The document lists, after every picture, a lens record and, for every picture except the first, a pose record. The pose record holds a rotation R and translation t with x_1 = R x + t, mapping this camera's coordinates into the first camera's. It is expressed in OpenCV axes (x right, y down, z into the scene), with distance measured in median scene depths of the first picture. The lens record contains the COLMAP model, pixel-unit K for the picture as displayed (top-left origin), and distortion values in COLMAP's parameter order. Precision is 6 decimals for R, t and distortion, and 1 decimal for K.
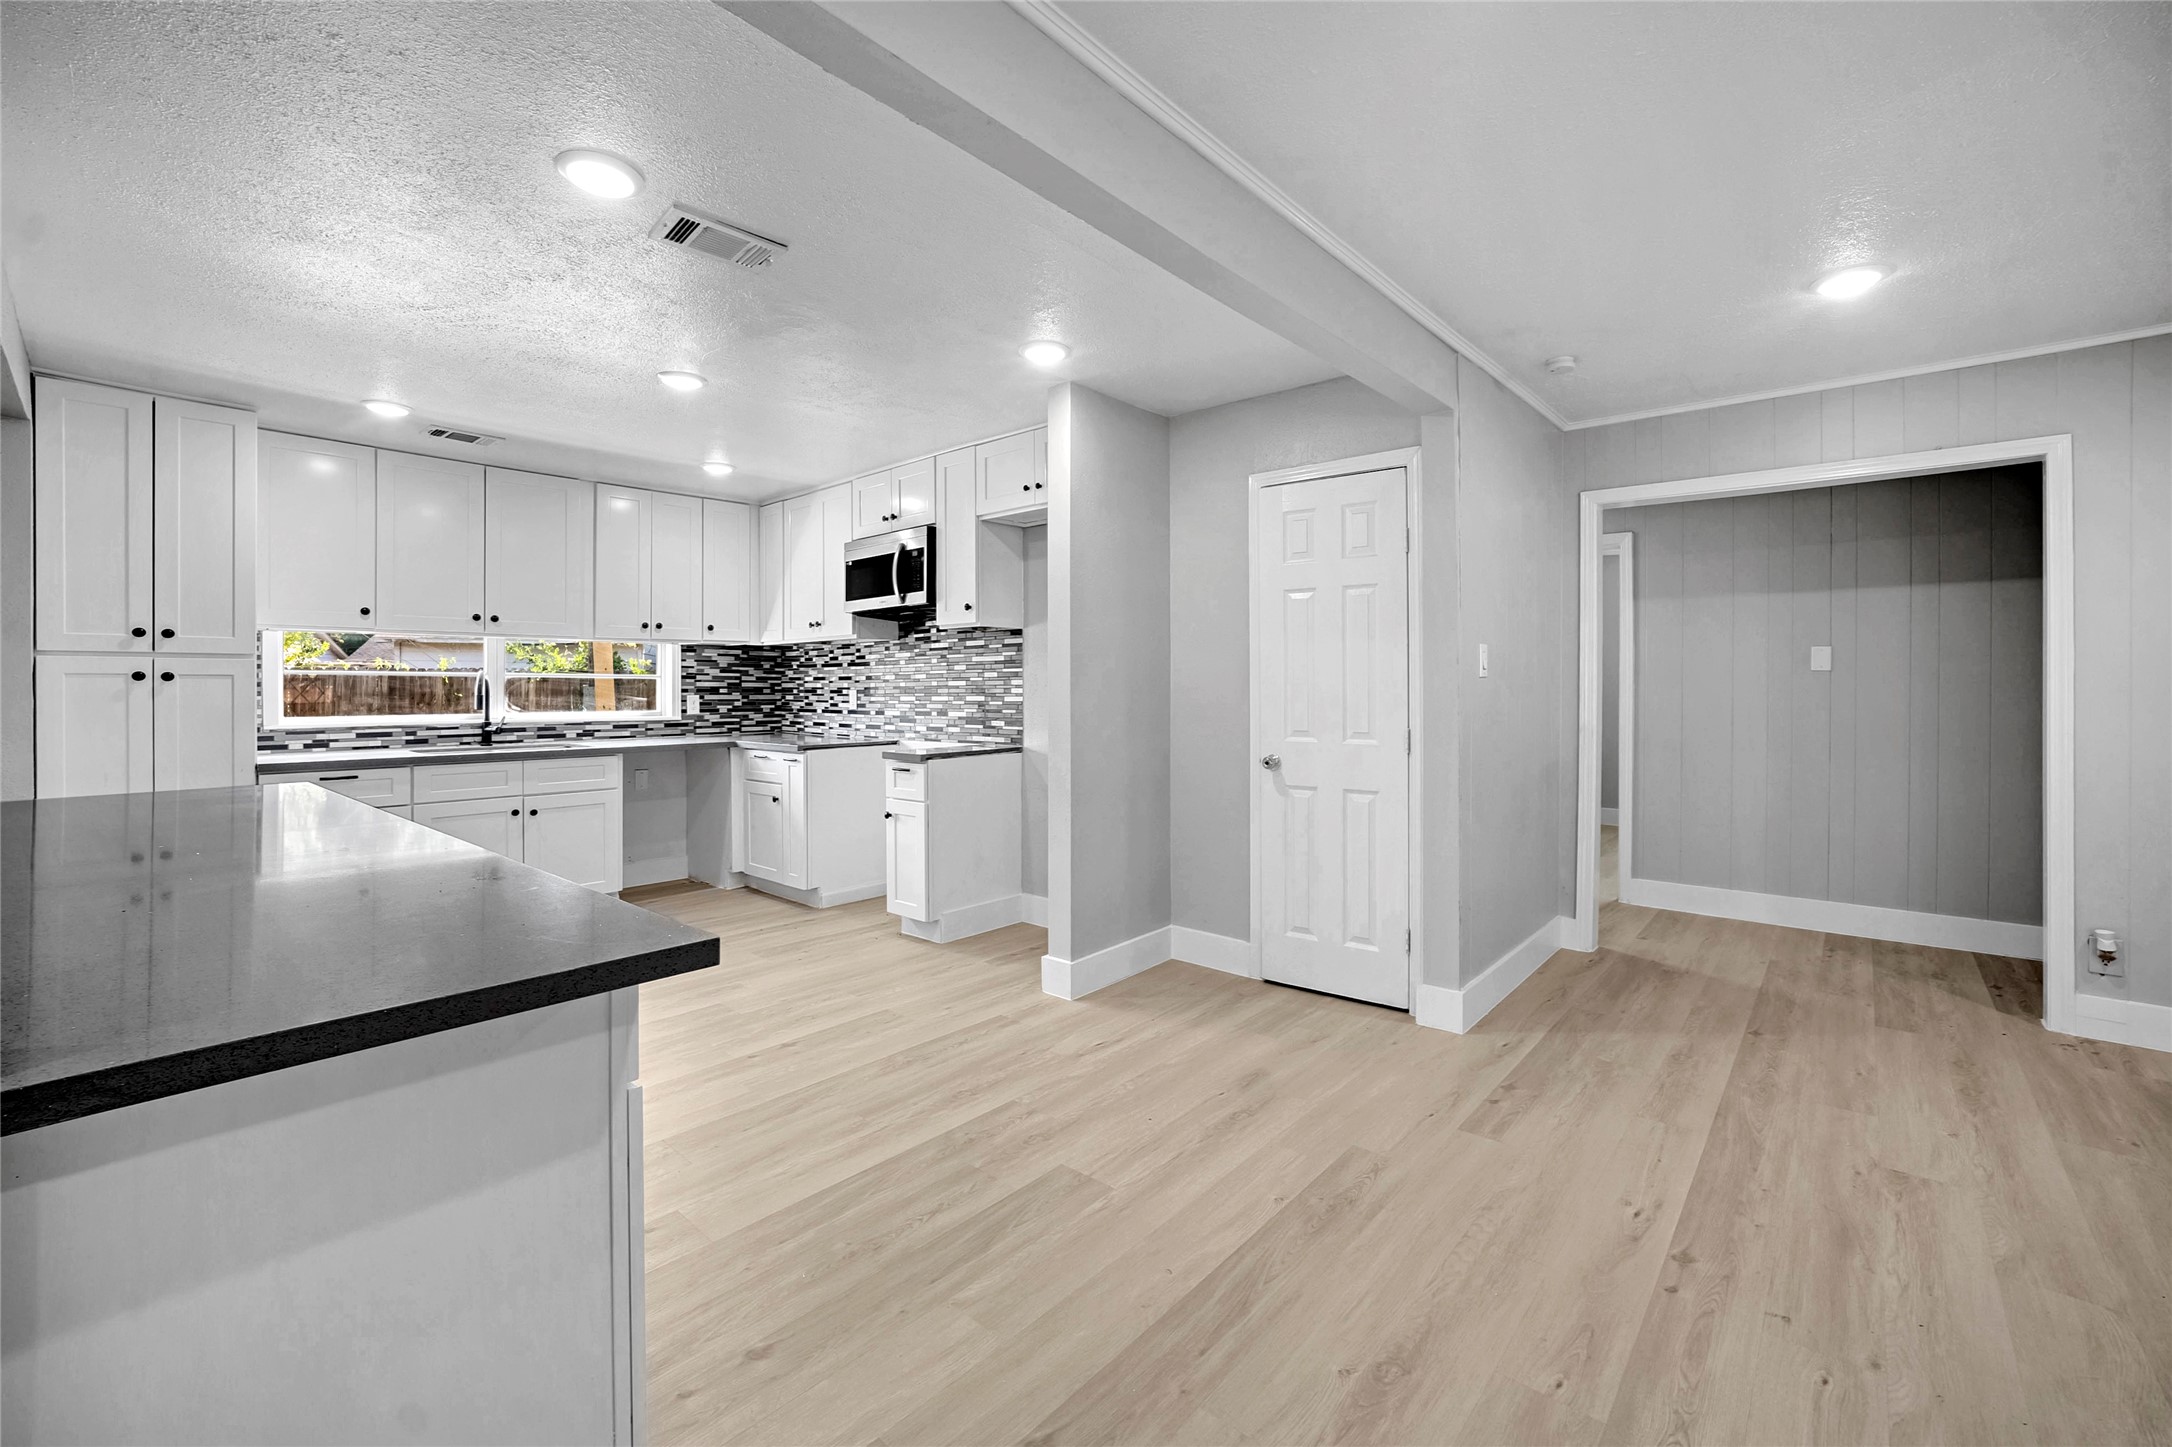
lens RADIAL K [[888.0, 0, 1117.6], [0, 888.0, 683.3], [0, 0, 1]] dist [-0.016761, 0.000319]
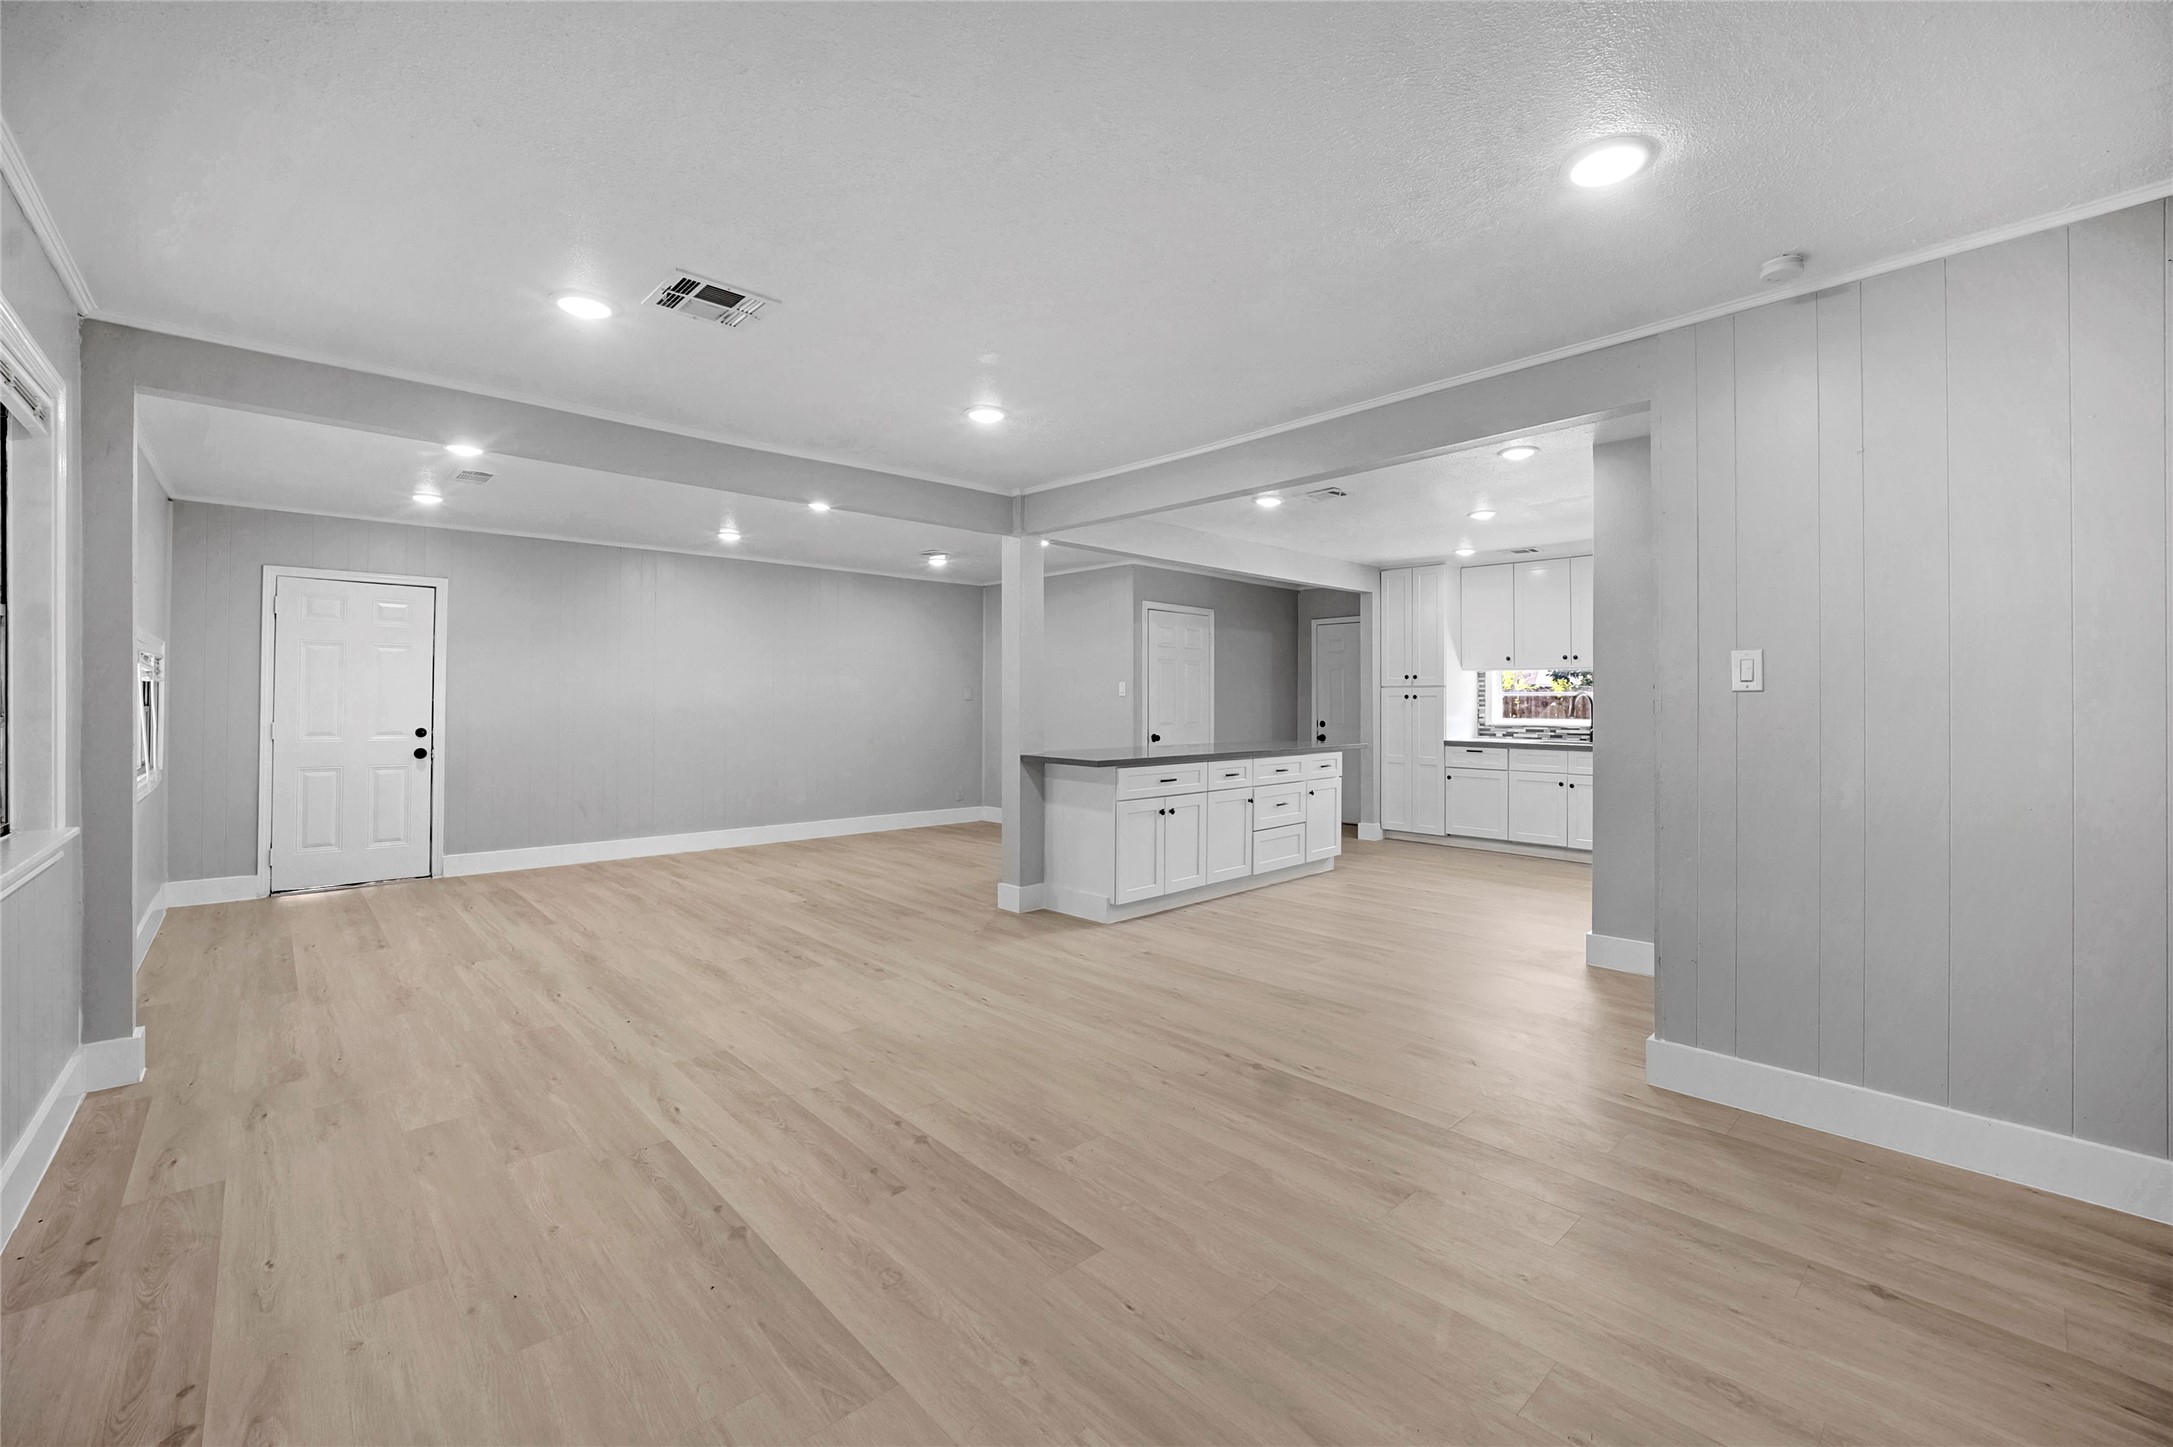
lens RADIAL K [[903.1, 0, 1124.2], [0, 903.1, 706.6], [0, 0, 1]] dist [-0.022913, 0.000096]
pose [[-0.091058, 0.008131, -0.995812, 0.873431], [0.000614, 0.999967, 0.008108, -0.001543], [0.995845, 0.000126, -0.091060, 0.349364]]
